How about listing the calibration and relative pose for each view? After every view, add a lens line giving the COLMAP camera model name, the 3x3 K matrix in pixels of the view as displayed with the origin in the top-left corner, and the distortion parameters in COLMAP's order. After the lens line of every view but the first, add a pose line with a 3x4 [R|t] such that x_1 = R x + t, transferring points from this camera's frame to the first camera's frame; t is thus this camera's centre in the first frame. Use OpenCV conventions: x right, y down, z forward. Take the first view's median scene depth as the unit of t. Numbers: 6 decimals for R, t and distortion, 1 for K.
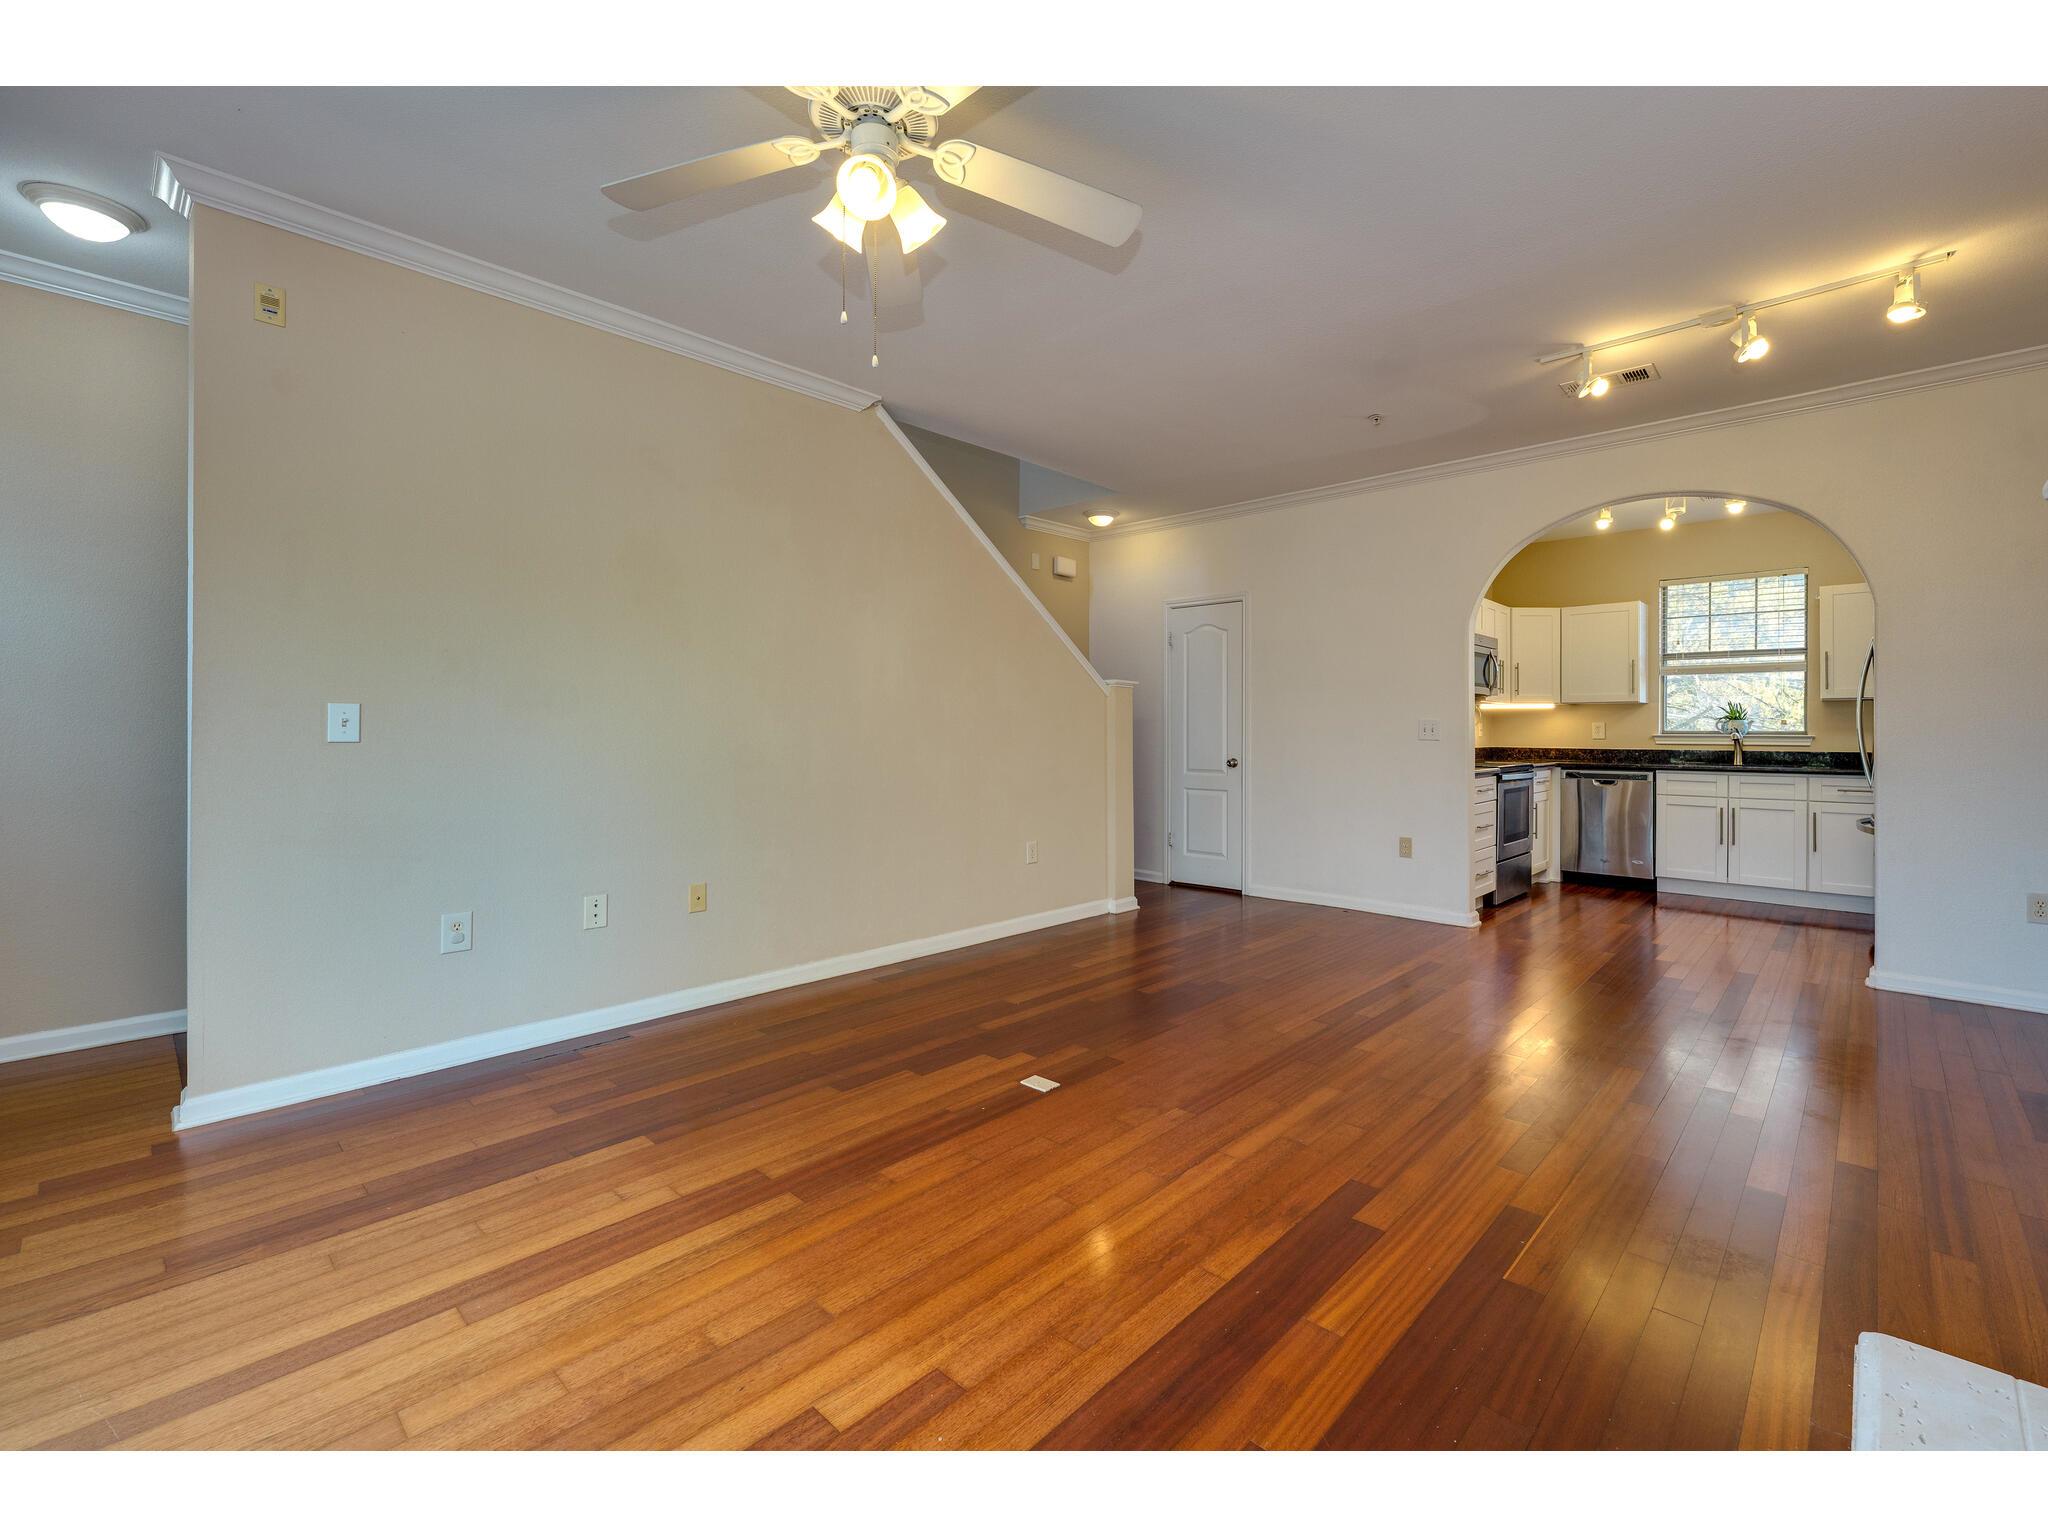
lens RADIAL K [[885.3, 0, 1079.8], [0, 885.3, 729.5], [0, 0, 1]] dist [0.002016, -0.000170]
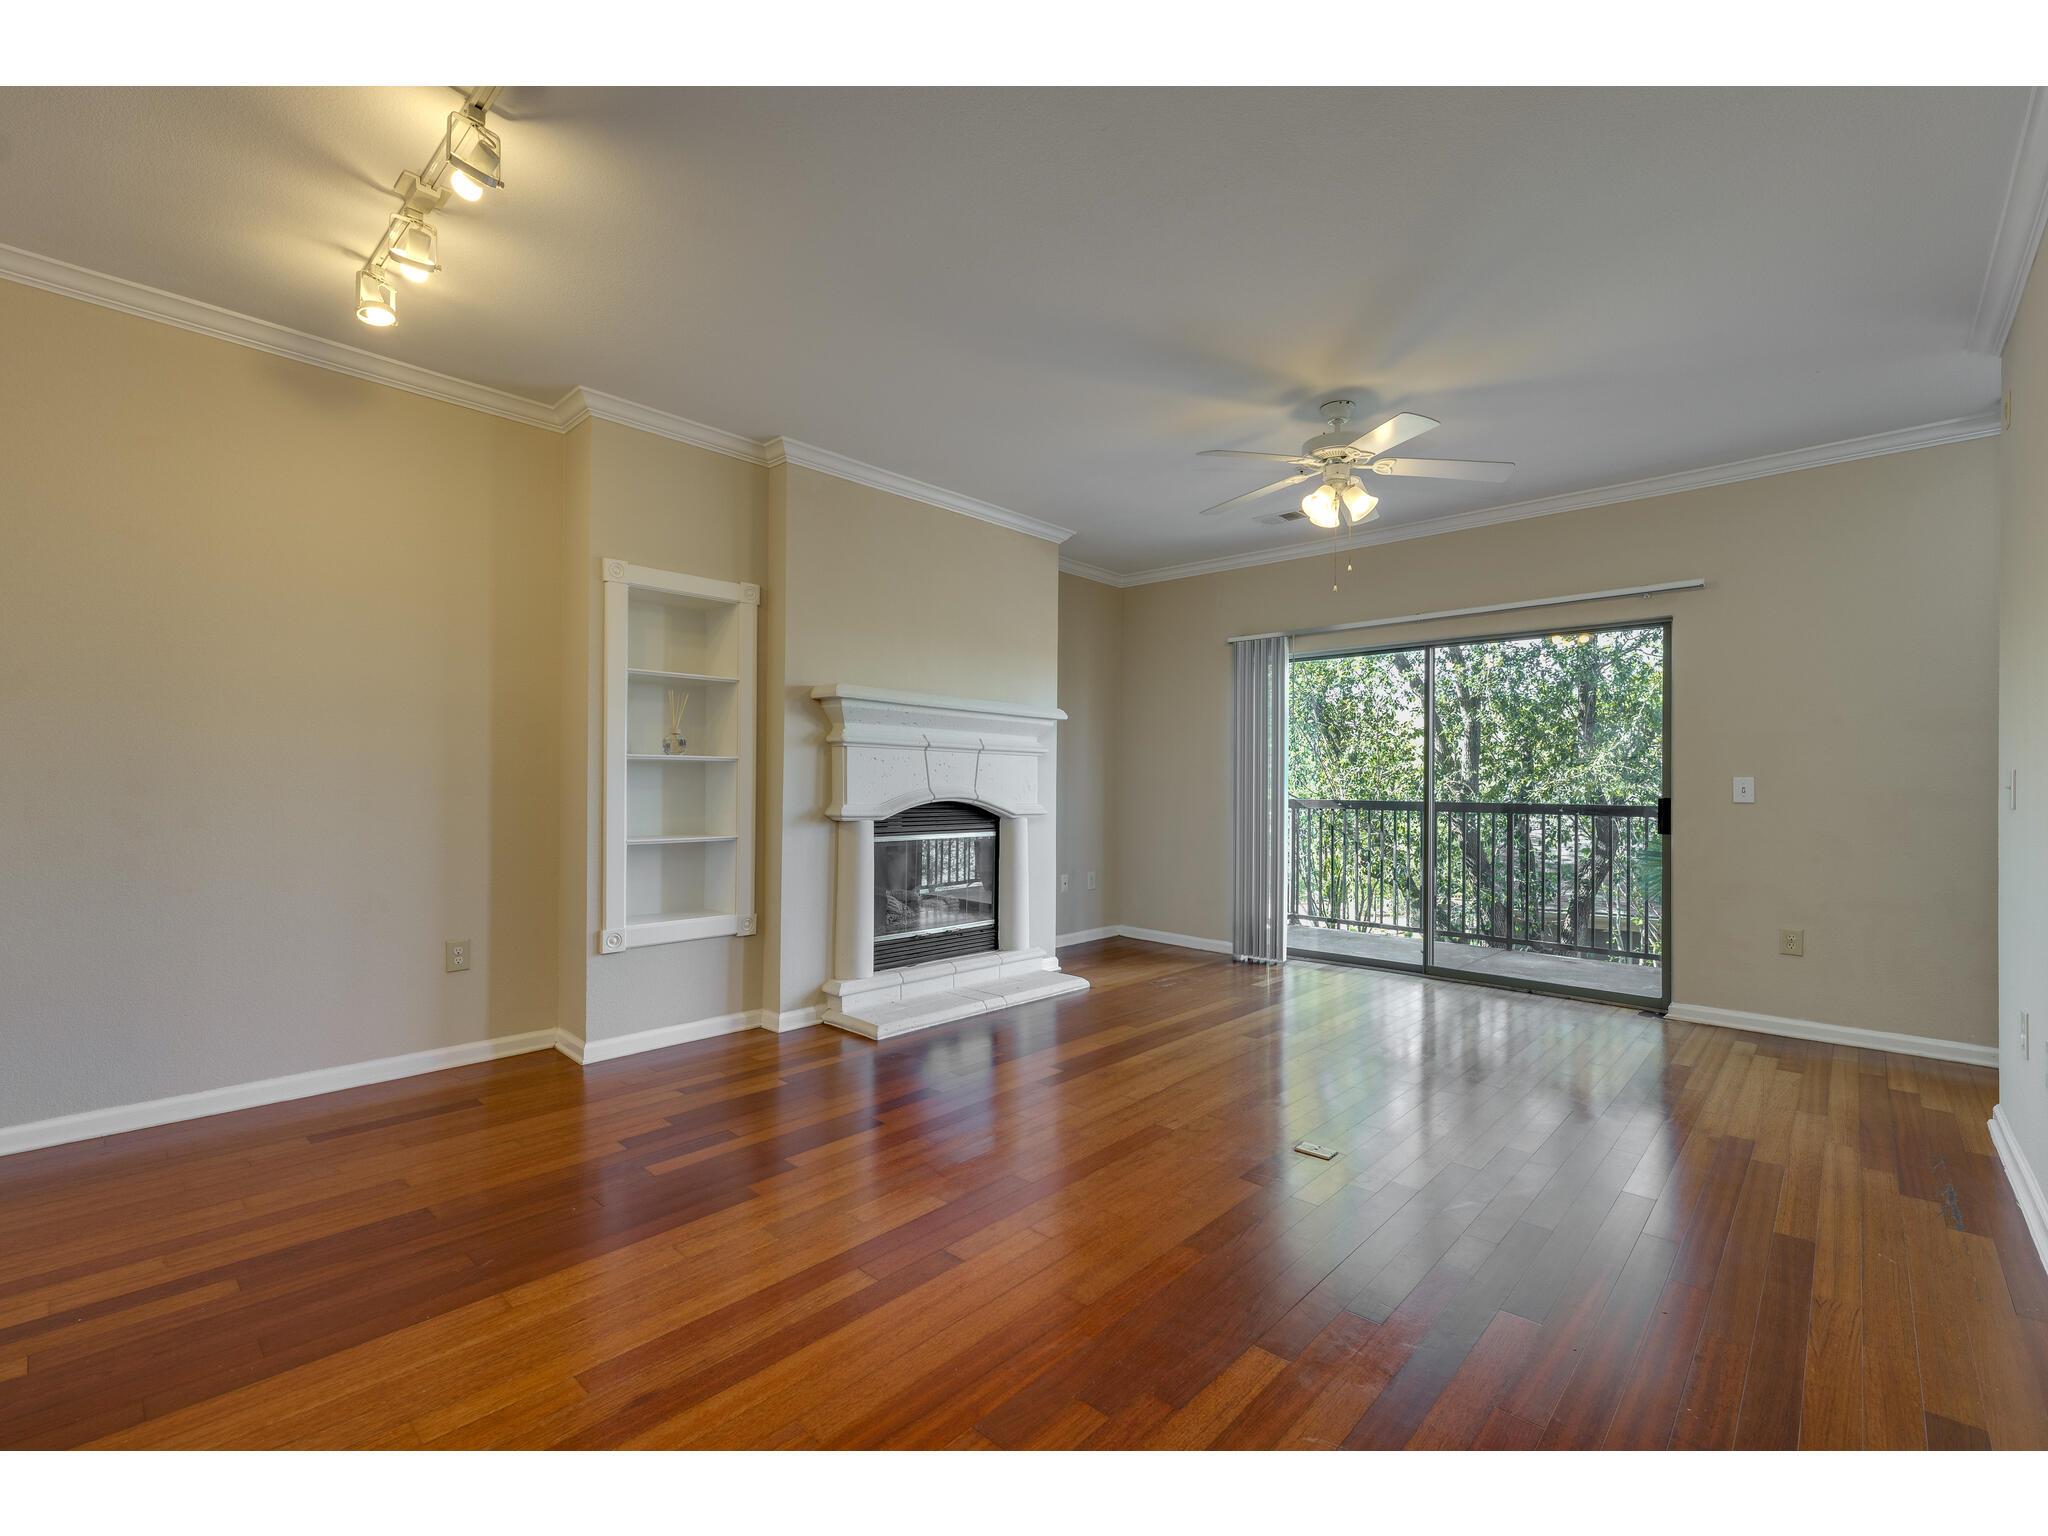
lens RADIAL K [[899.5, 0, 1011.9], [0, 899.5, 778.0], [0, 0, 1]] dist [-0.000200, -0.000325]
pose [[-0.999508, -0.012390, 0.028826, 0.121089], [-0.012652, 0.999880, -0.008945, 0.000776], [-0.028711, -0.009306, -0.999544, 0.910231]]
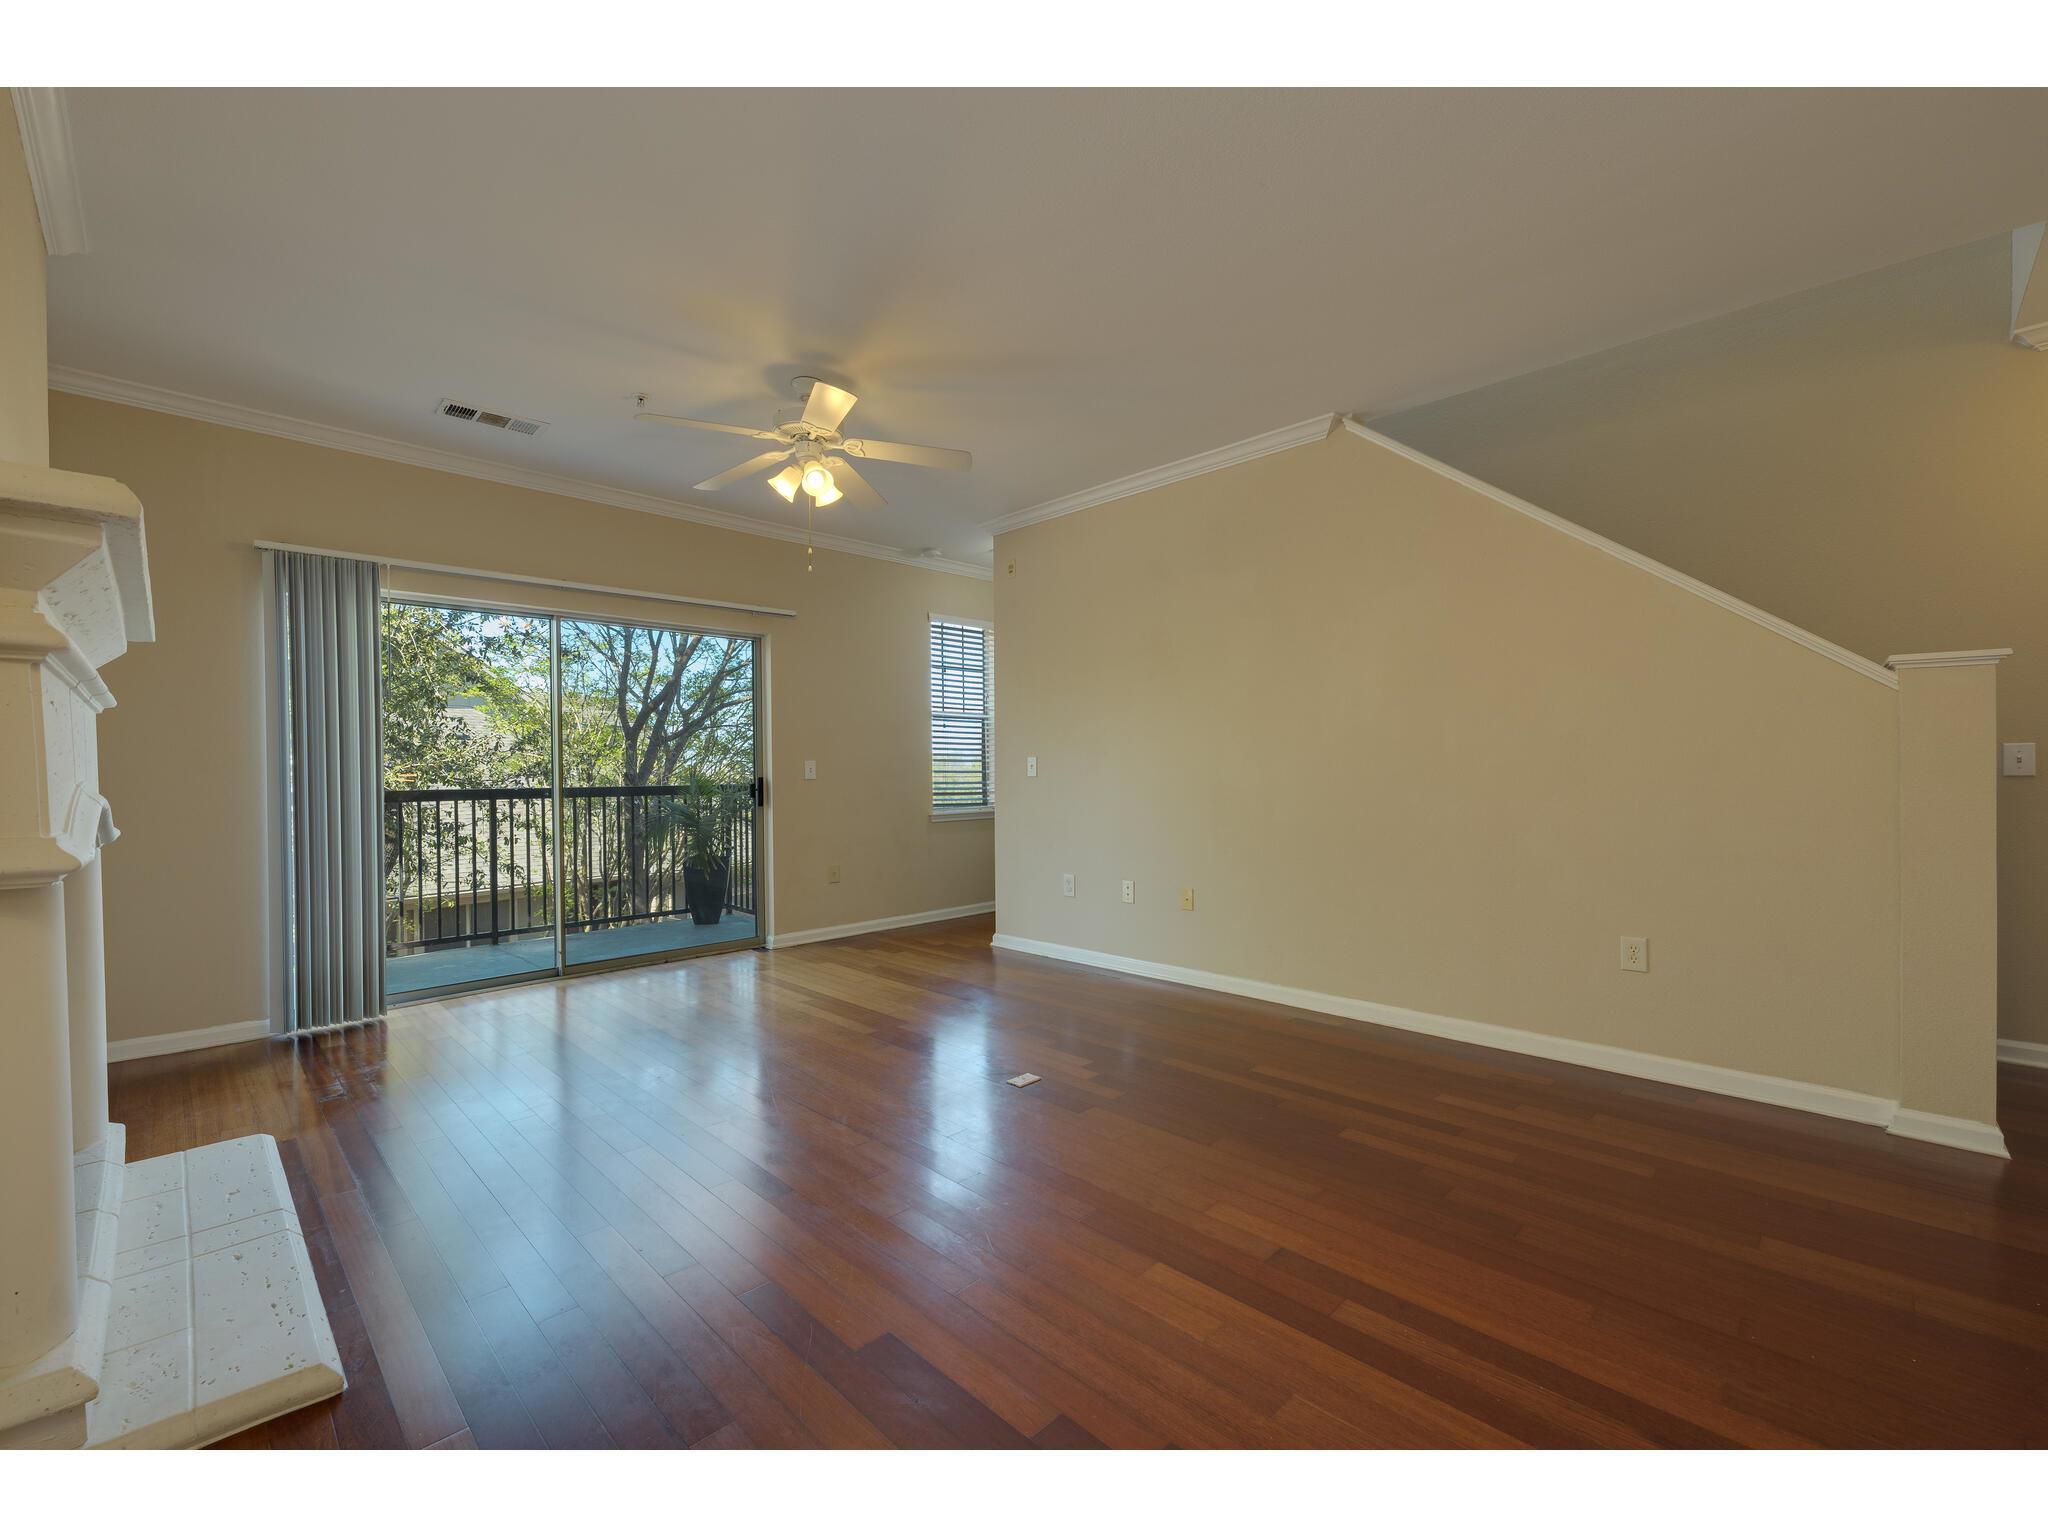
lens RADIAL K [[859.2, 0, 1021.8], [0, 859.2, 786.8], [0, 0, 1]] dist [0.001758, -0.000282]
pose [[-0.054428, 0.015804, -0.998393, 0.476632], [0.011817, 0.999815, 0.015183, 0.003328], [0.998448, -0.010972, -0.054604, 0.483000]]
